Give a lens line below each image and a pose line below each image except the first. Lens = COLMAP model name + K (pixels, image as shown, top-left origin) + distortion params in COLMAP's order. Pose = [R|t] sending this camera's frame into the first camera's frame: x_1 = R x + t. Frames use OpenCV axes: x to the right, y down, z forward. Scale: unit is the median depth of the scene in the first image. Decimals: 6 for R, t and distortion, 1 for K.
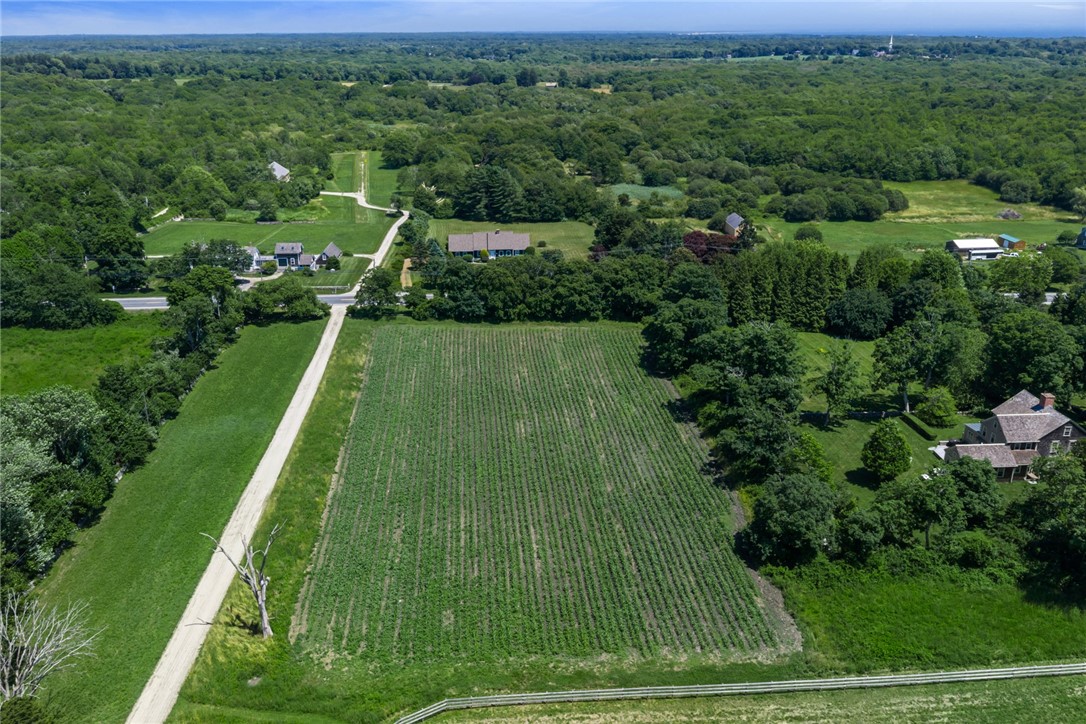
lens RADIAL K [[860.7, 0, 515.7], [0, 860.7, 423.8], [0, 0, 1]] dist [0.012324, -0.020807]
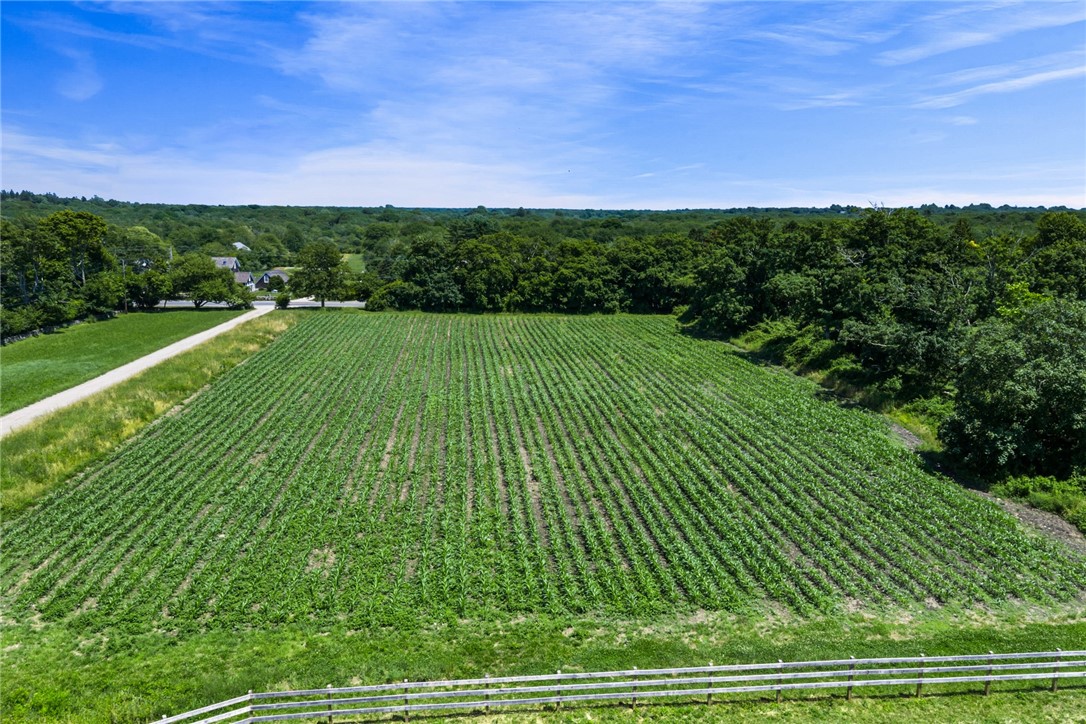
lens RADIAL K [[893.1, 0, 545.5], [0, 893.1, 362.1], [0, 0, 1]] dist [0.009856, -0.012929]
pose [[0.999277, 0.006327, 0.037482, 0.007222], [0.003599, 0.965874, -0.258986, 0.121760], [-0.037841, 0.258934, 0.965154, 0.268980]]
